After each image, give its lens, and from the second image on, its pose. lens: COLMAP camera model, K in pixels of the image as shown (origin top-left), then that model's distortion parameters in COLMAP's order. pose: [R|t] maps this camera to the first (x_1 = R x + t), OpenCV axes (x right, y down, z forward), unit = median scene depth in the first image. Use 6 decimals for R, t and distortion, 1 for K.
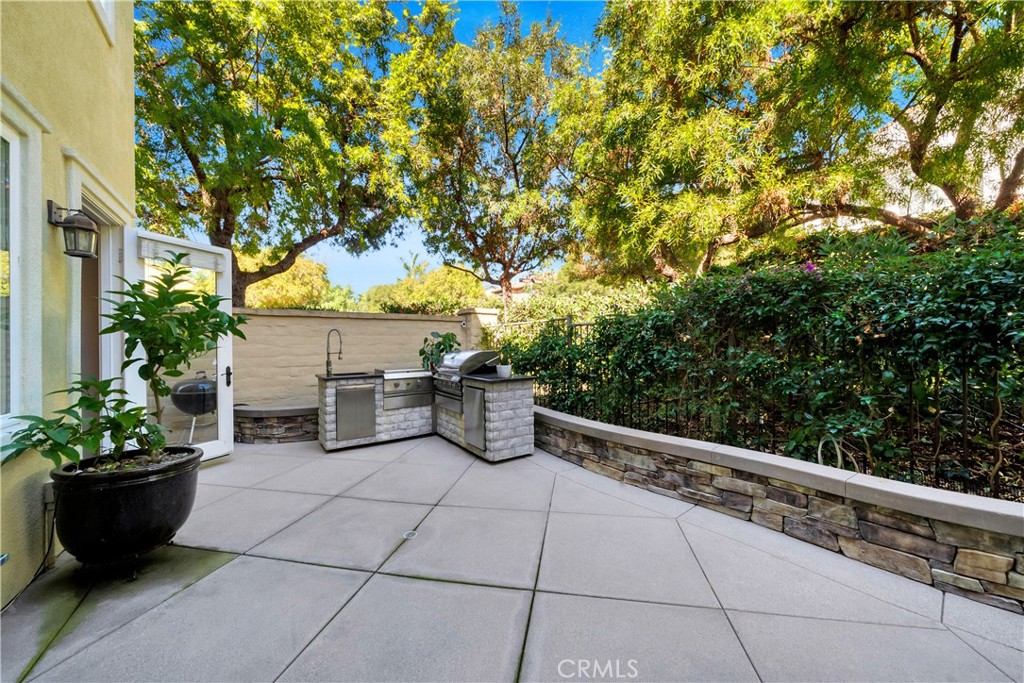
lens RADIAL K [[360.6, 0, 507.3], [0, 360.6, 347.7], [0, 0, 1]] dist [-0.000211, 0.000037]
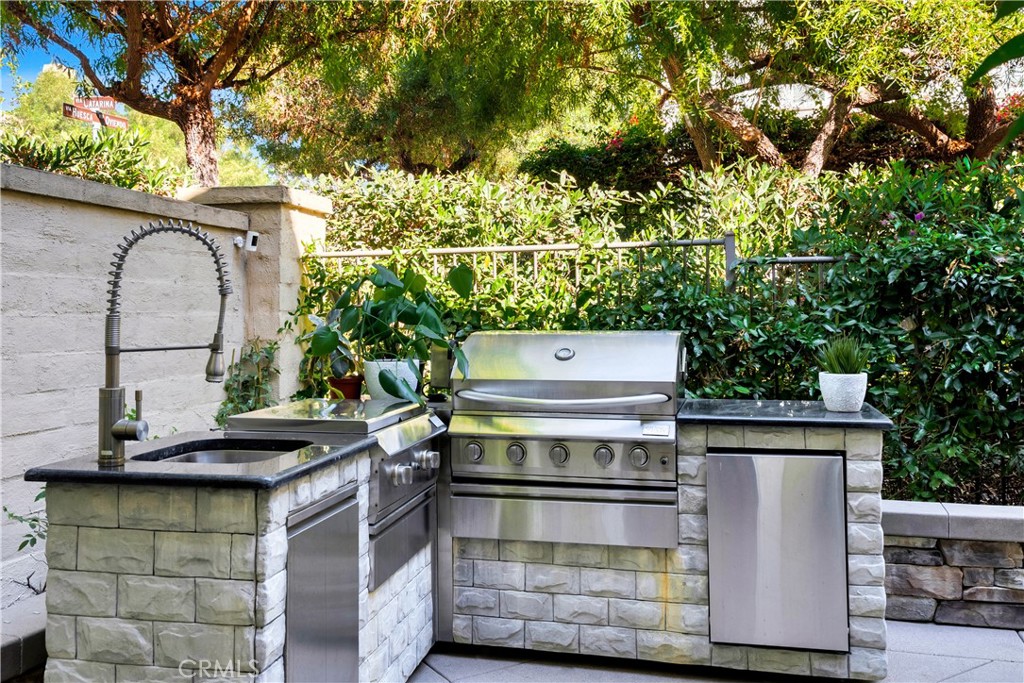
lens RADIAL K [[918.9, 0, 510.2], [0, 918.9, 306.9], [0, 0, 1]] dist [0.008628, 0.003995]
pose [[0.730186, 0.010284, 0.683171, -0.641417], [0.007736, 0.999698, -0.023317, 0.005296], [-0.683204, 0.022311, 0.729887, 0.483010]]
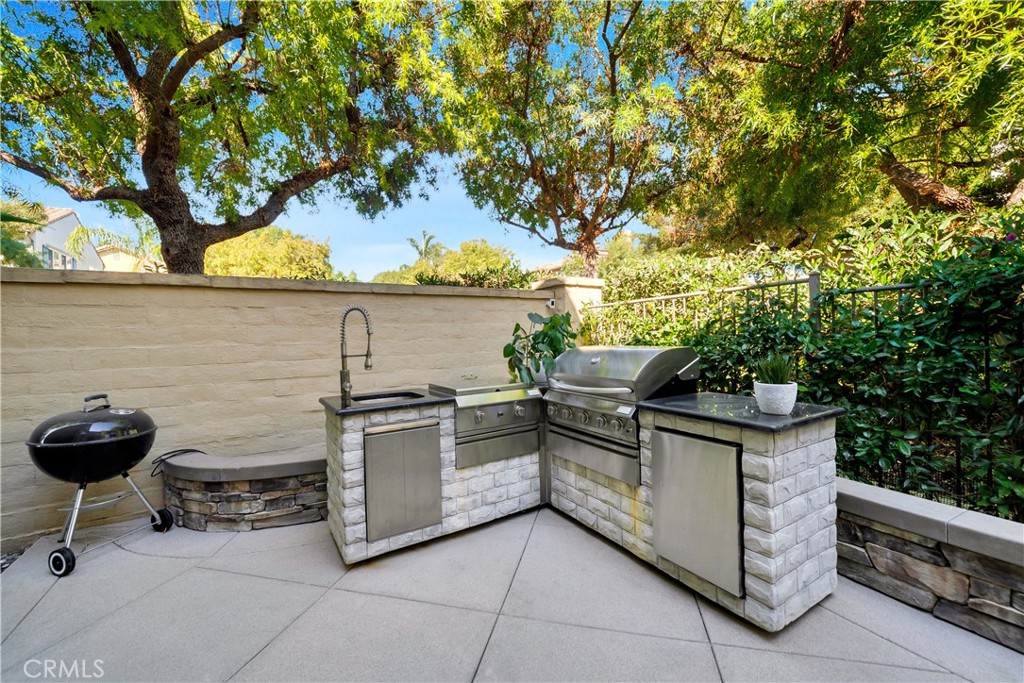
lens RADIAL K [[399.5, 0, 512.2], [0, 399.5, 349.3], [0, 0, 1]] dist [0.000632, 0.000171]
pose [[0.999263, -0.014005, -0.035736, -0.232516], [0.014746, 0.999680, 0.020549, -0.002013], [0.035437, -0.021061, 0.999150, 0.435695]]
